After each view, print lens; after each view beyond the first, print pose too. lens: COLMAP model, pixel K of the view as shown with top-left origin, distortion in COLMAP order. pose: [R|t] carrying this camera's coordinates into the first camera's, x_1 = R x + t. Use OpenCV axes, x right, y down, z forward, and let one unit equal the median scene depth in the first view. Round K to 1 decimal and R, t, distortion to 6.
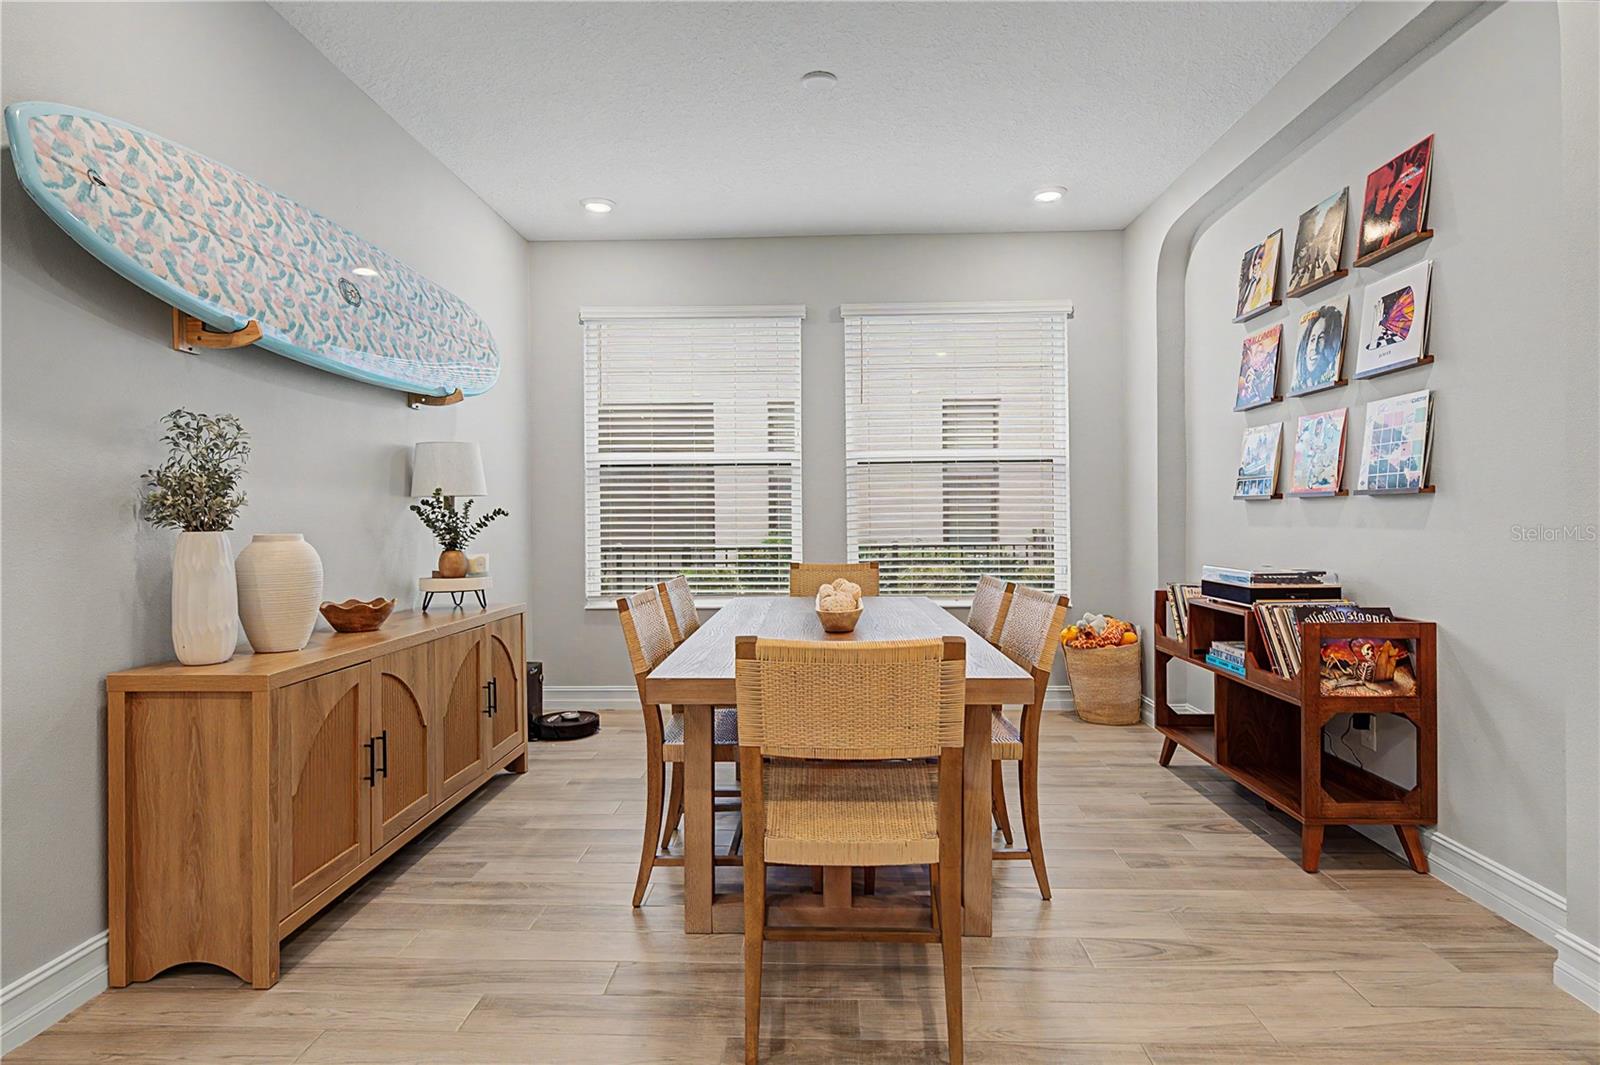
lens RADIAL K [[840.8, 0, 789.3], [0, 840.8, 525.9], [0, 0, 1]] dist [0.002712, -0.000675]
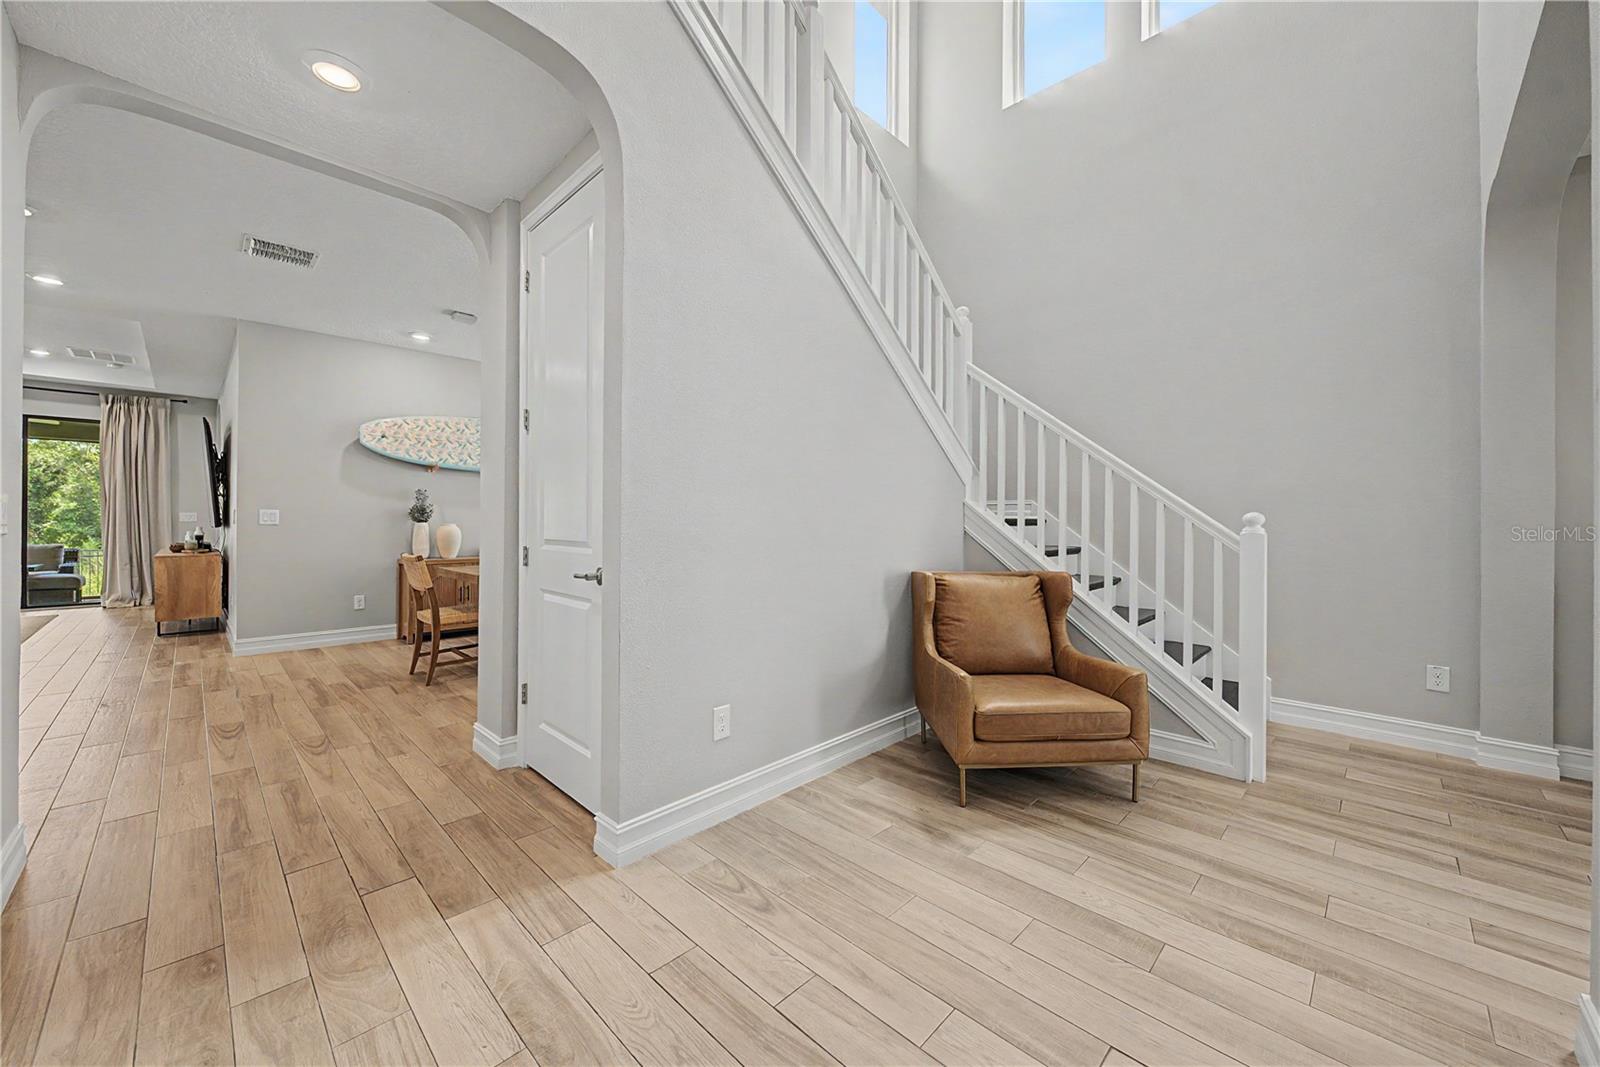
lens RADIAL K [[607.8, 0, 787.0], [0, 607.8, 520.1], [0, 0, 1]] dist [0.000353, 0.000550]
pose [[0.727551, 0.009773, -0.685984, 1.819969], [-0.015206, 0.999883, -0.001883, -0.018281], [0.685885, 0.011801, 0.727614, 0.134763]]
